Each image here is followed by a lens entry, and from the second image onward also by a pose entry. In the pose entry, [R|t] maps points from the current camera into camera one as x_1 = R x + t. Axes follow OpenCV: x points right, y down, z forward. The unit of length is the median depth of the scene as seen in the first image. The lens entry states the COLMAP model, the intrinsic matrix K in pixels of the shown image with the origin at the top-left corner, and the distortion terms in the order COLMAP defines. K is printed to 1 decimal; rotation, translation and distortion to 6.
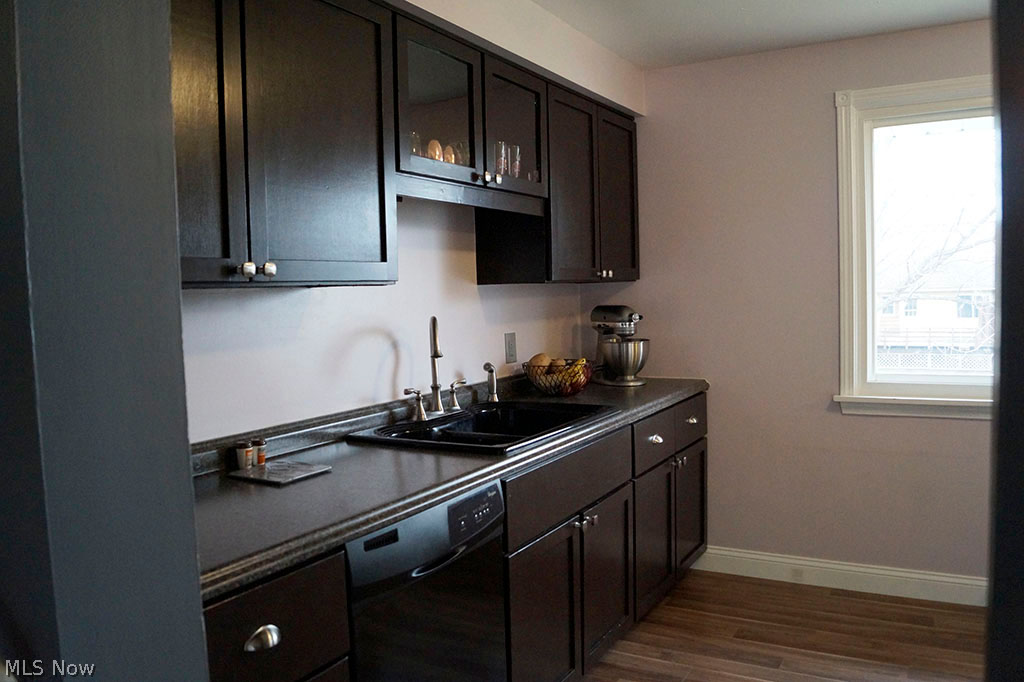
lens RADIAL K [[800.0, 0, 512.0], [0, 800.0, 341.0], [0, 0, 1]] dist [-0.008115, -0.002858]
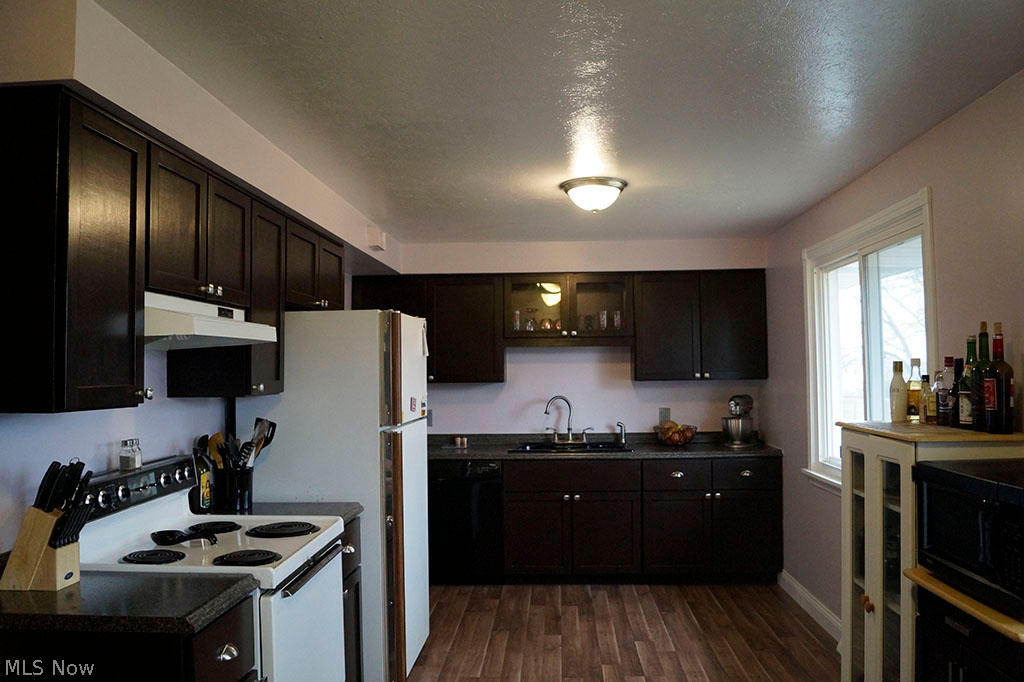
lens RADIAL K [[800.0, 0, 512.0], [0, 800.0, 341.0], [0, 0, 1]] dist [-0.008115, -0.002858]
pose [[0.415135, -0.012569, -0.909673, 1.596351], [-0.050923, 0.998016, -0.037028, -0.082083], [0.908333, 0.061696, 0.413672, -0.035492]]
